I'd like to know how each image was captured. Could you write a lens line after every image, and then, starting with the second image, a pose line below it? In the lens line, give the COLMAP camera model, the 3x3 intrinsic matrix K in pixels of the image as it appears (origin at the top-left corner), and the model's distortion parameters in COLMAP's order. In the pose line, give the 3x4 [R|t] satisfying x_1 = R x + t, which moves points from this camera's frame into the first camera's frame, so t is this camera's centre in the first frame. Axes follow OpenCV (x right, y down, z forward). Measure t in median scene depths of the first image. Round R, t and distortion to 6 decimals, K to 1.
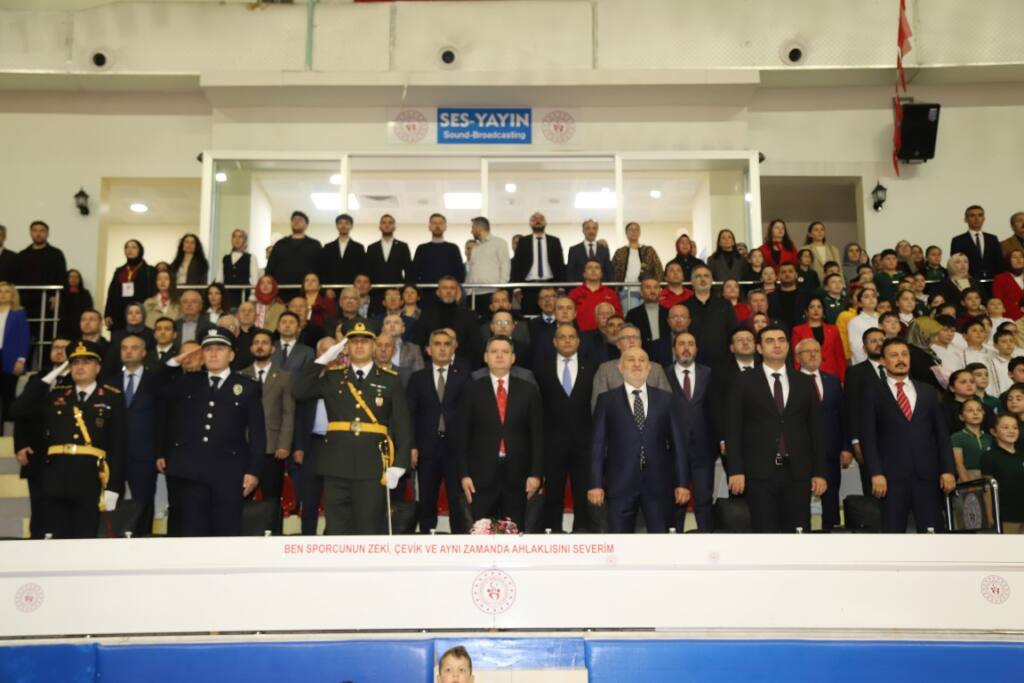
lens RADIAL K [[1206.3, 0, 512.0], [0, 1206.3, 341.5], [0, 0, 1]] dist [0.090452, 0.008015]
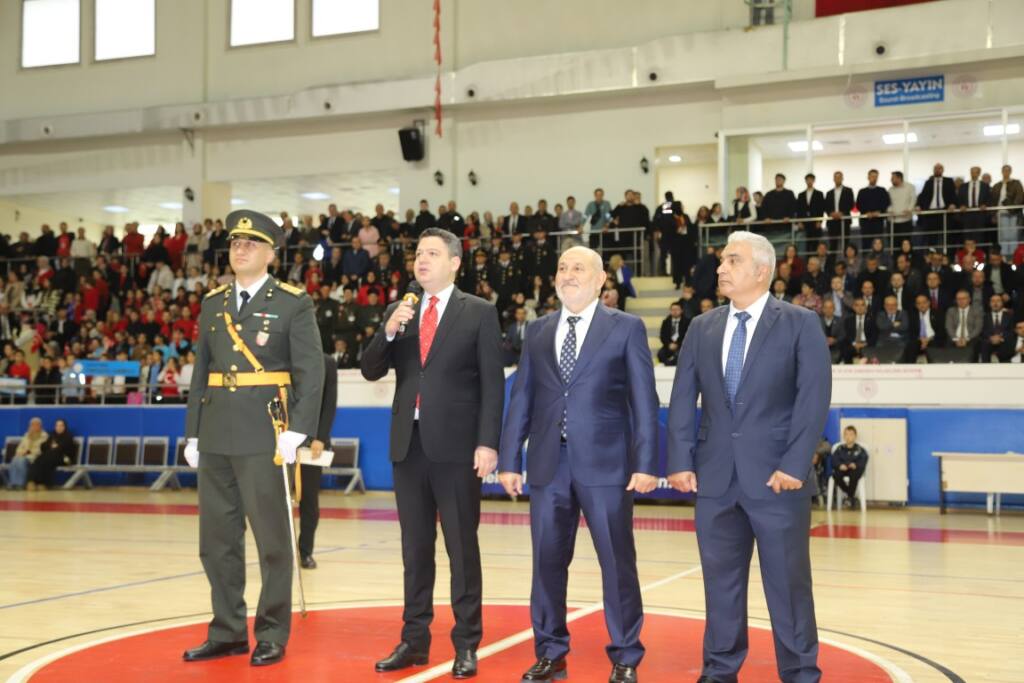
lens RADIAL K [[1384.3, 0, 512.0], [0, 1384.3, 341.5], [0, 0, 1]] dist [0.216381, -0.005469]
pose [[0.931263, -0.013254, -0.364107, 0.153398], [0.060608, 0.991050, 0.118939, -0.115188], [0.359272, -0.132831, 0.923731, -0.805164]]
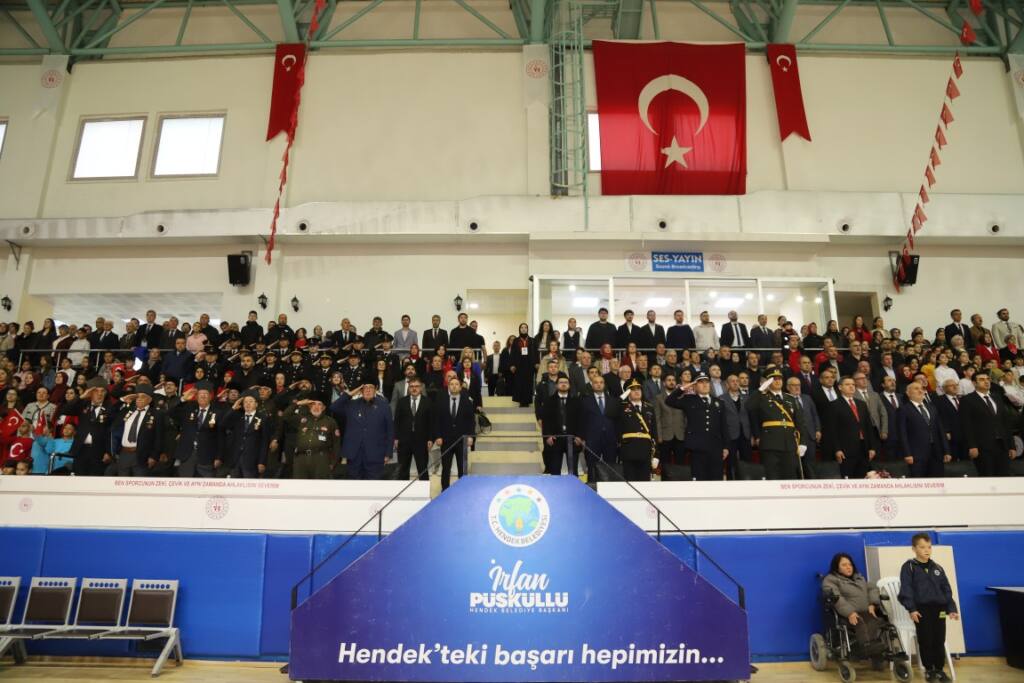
lens RADIAL K [[711.9, 0, 512.0], [0, 711.9, 341.5], [0, 0, 1]] dist [-0.118645, 0.077303]
pose [[0.999979, 0.006445, -0.000400, -0.278573], [-0.006457, 0.998333, -0.057349, 0.003616], [0.000029, 0.057351, 0.998354, -0.052736]]
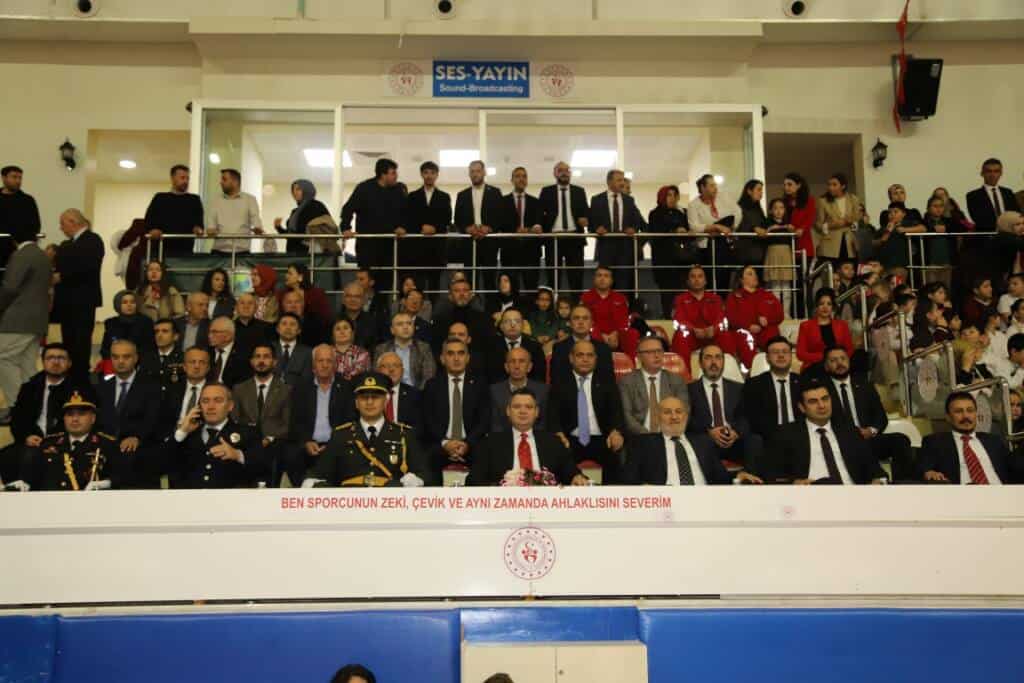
lens RADIAL K [[1101.2, 0, 512.0], [0, 1101.2, 341.5], [0, 0, 1]] dist [0.056595, -0.004069]
pose [[0.999646, 0.002041, 0.026538, -0.021804], [-0.002448, 0.999880, 0.015316, 0.021162], [-0.026503, -0.015375, 0.999530, 0.104633]]
